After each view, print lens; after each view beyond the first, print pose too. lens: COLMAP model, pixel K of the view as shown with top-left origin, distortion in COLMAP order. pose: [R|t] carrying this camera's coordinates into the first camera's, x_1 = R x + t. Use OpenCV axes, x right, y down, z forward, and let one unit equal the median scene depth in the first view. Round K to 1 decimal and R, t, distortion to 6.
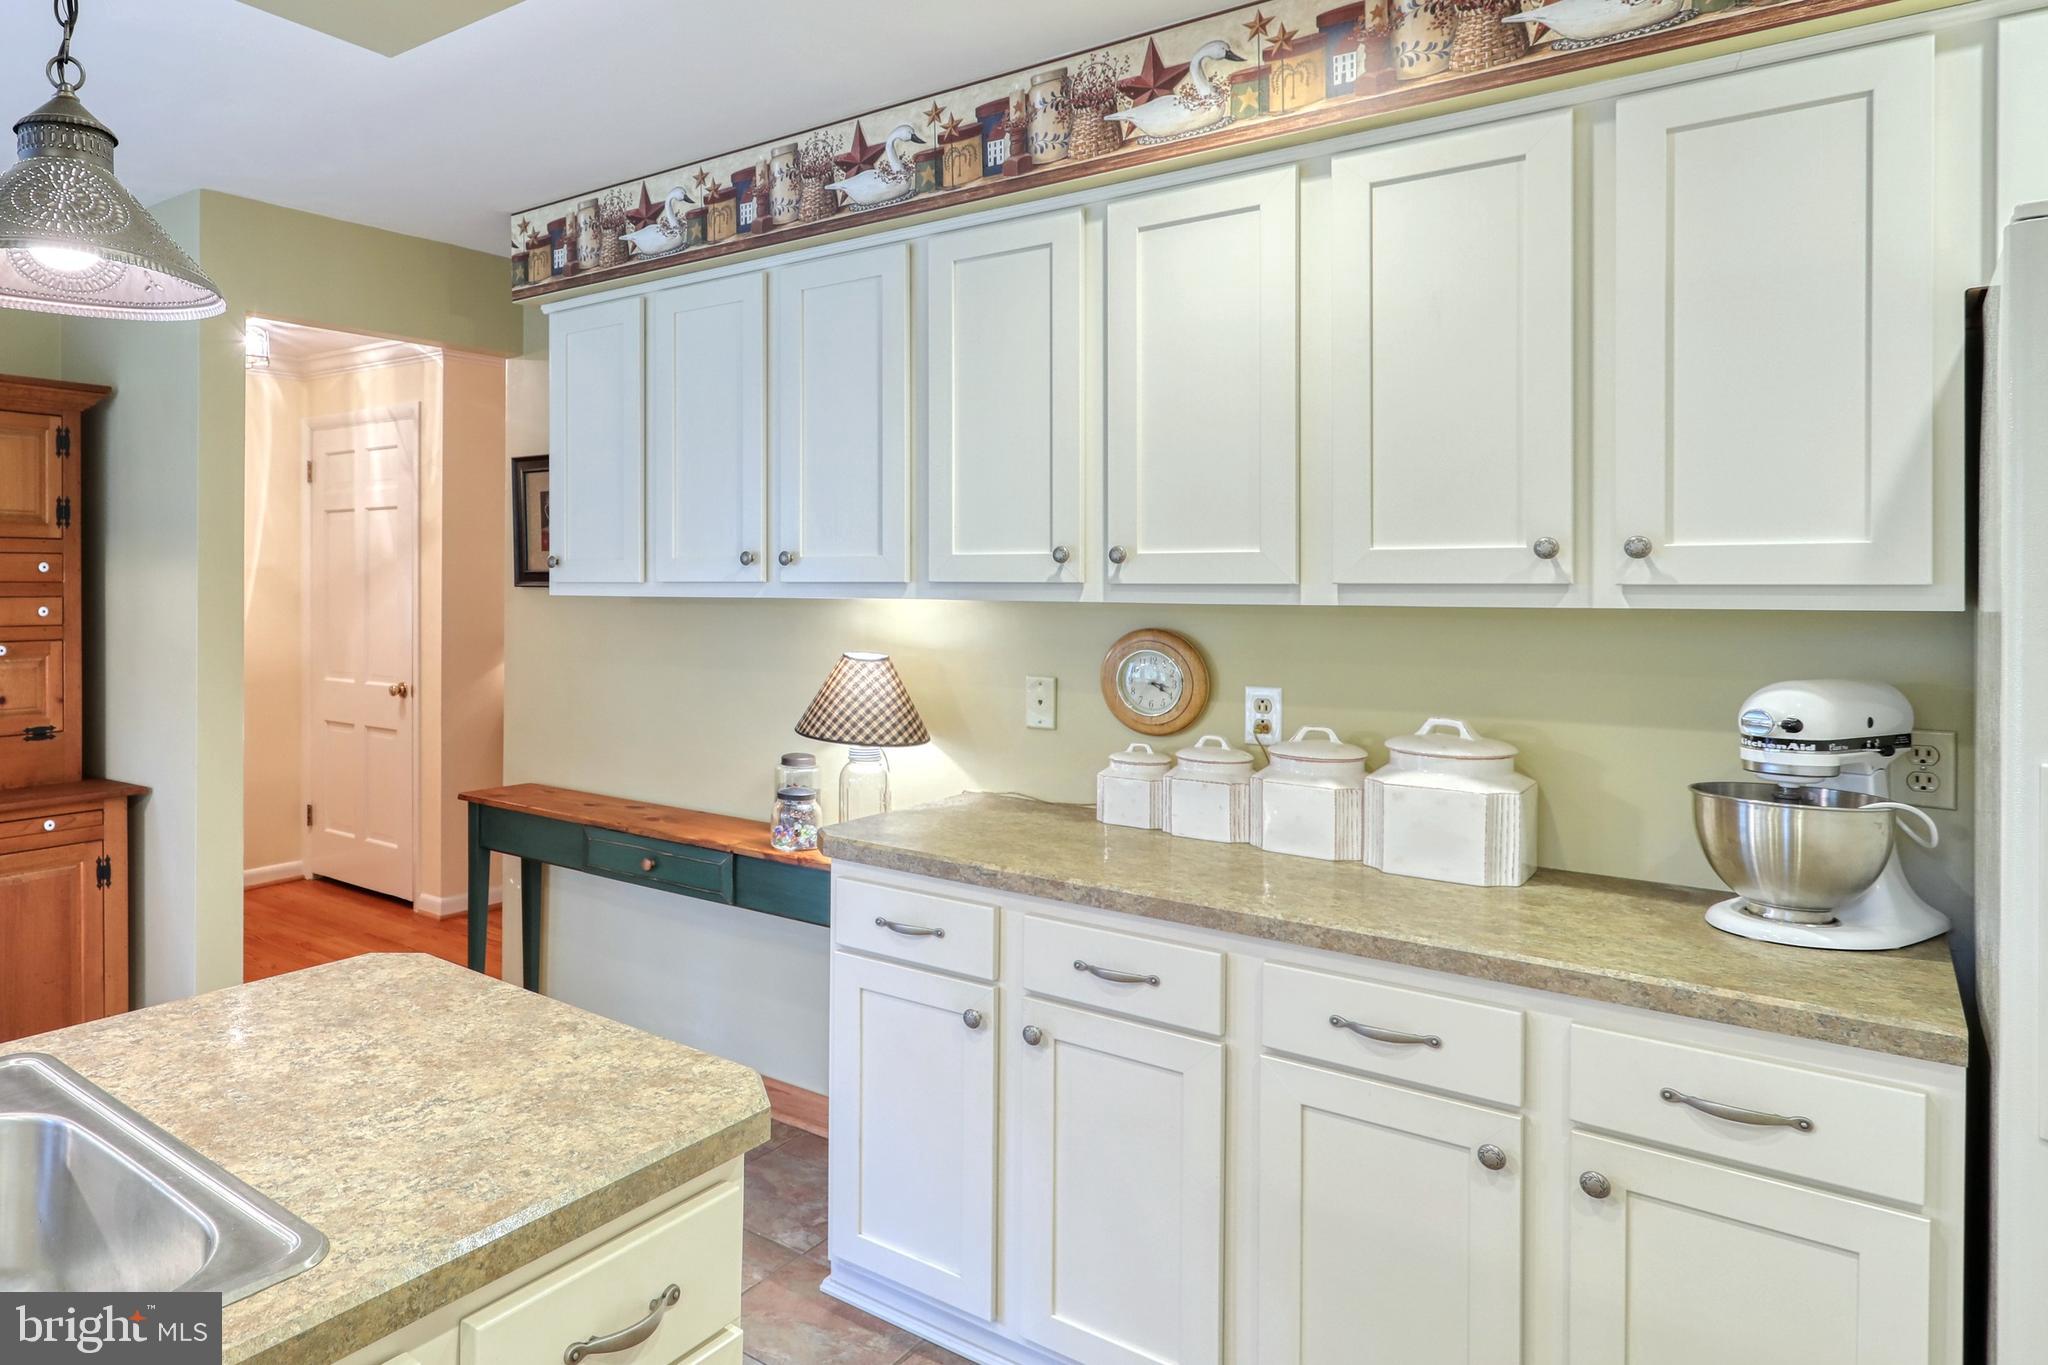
lens RADIAL K [[1296.0, 0, 656.0], [0, 1296.0, 589.8], [0, 0, 1]] dist [-0.041981, 0.044621]
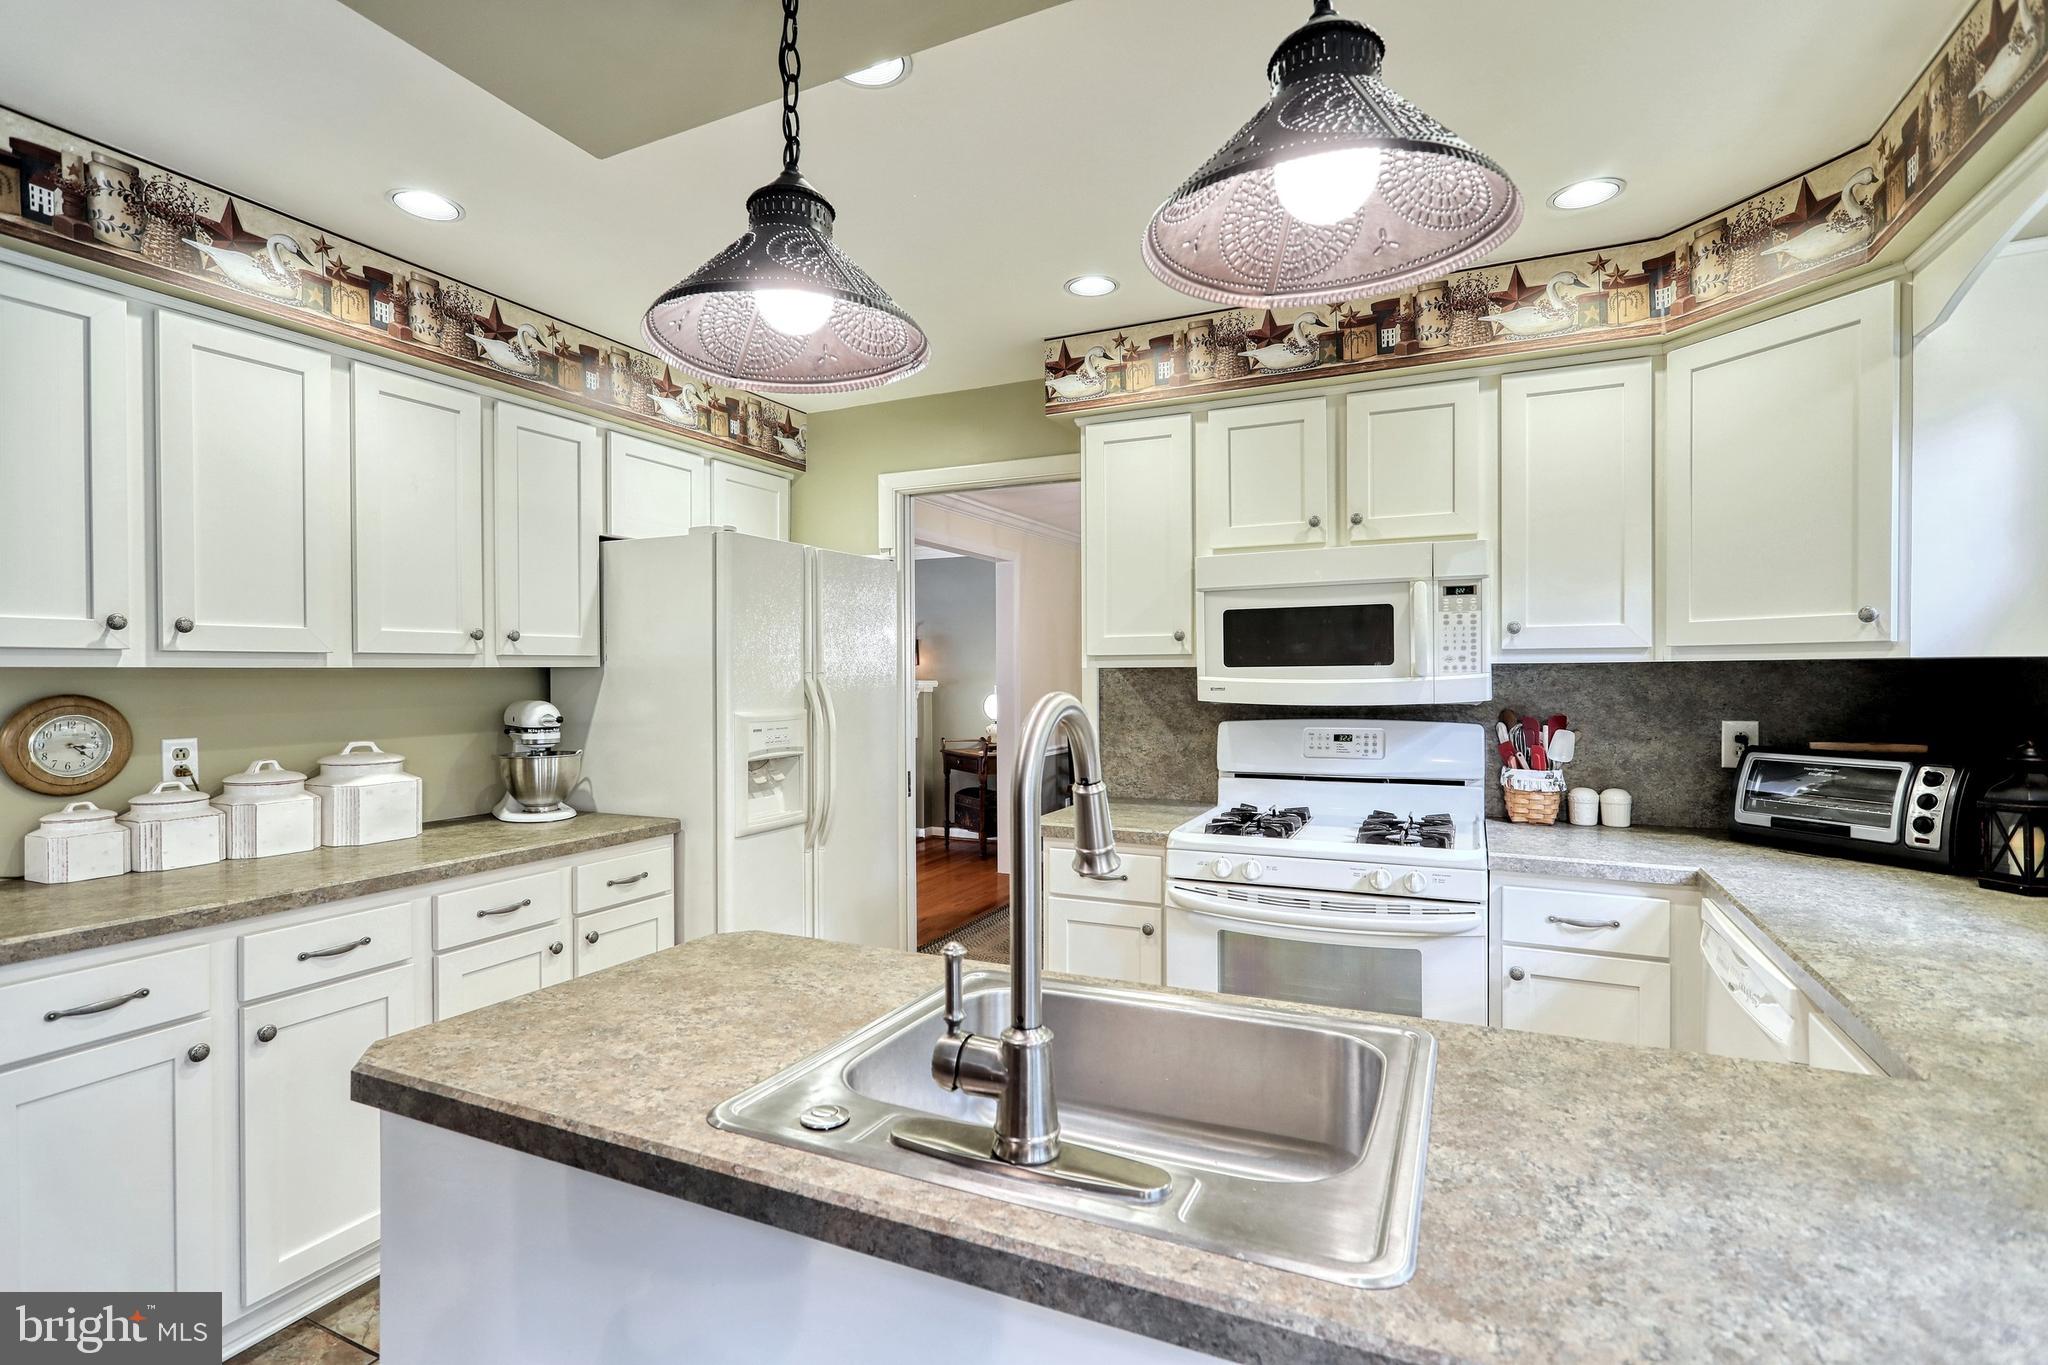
lens RADIAL K [[971.5, 0, 1025.7], [0, 971.5, 673.8], [0, 0, 1]] dist [-0.001676, 0.001043]
pose [[-0.307104, -0.002173, 0.951674, -0.918824], [0.009627, 0.999939, 0.005390, 0.025088], [-0.951627, 0.010817, -0.307064, 0.739549]]
